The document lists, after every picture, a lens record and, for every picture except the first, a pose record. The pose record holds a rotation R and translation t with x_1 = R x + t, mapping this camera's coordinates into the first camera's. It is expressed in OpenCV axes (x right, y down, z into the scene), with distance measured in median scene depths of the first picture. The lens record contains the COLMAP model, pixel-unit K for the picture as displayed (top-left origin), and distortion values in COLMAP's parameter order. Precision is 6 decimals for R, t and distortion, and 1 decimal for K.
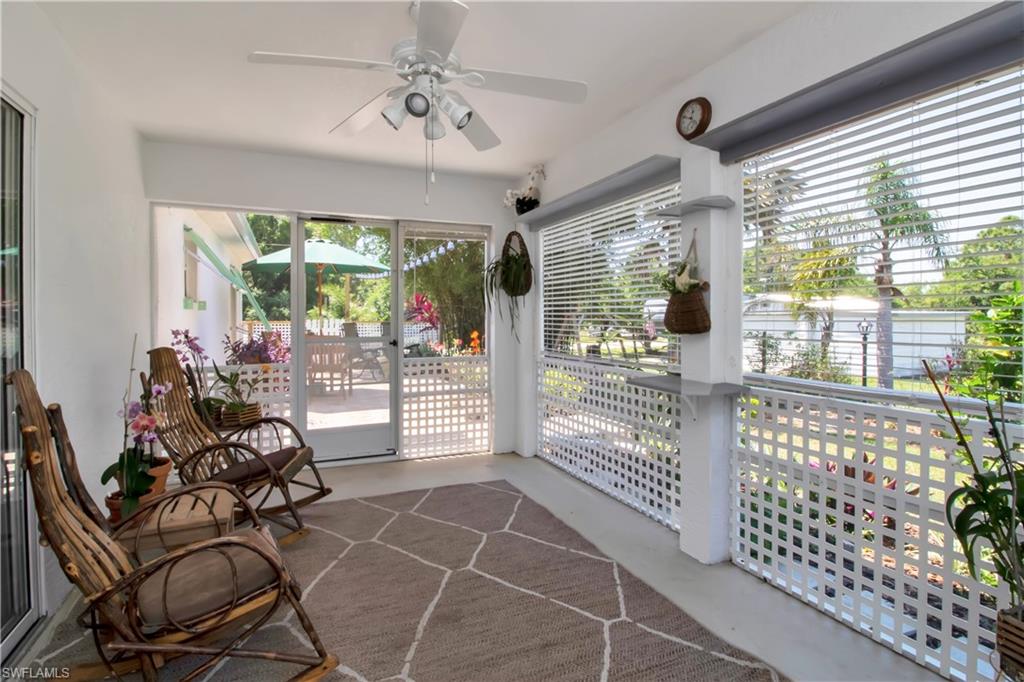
lens RADIAL K [[479.5, 0, 486.3], [0, 479.5, 316.8], [0, 0, 1]] dist [0.001862, -0.012450]
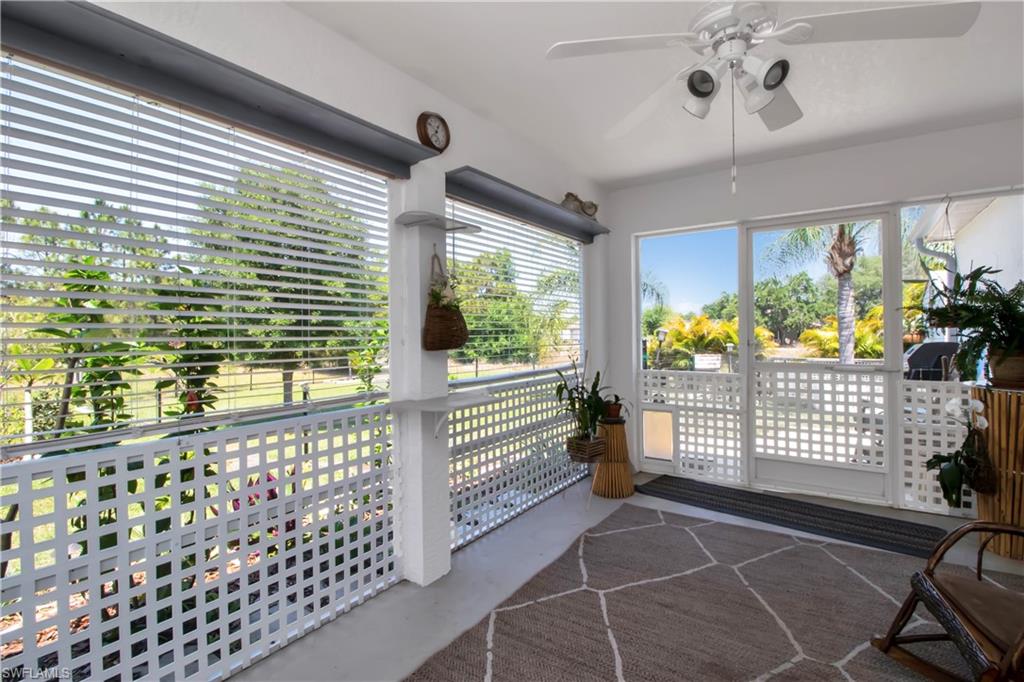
lens RADIAL K [[479.5, 0, 511.5], [0, 479.5, 336.2], [0, 0, 1]] dist [0.001862, -0.012450]
pose [[-0.543627, 0.006051, 0.839305, -0.576147], [0.013116, 0.999913, 0.001286, 0.005685], [-0.839225, 0.011708, -0.543659, 1.688112]]
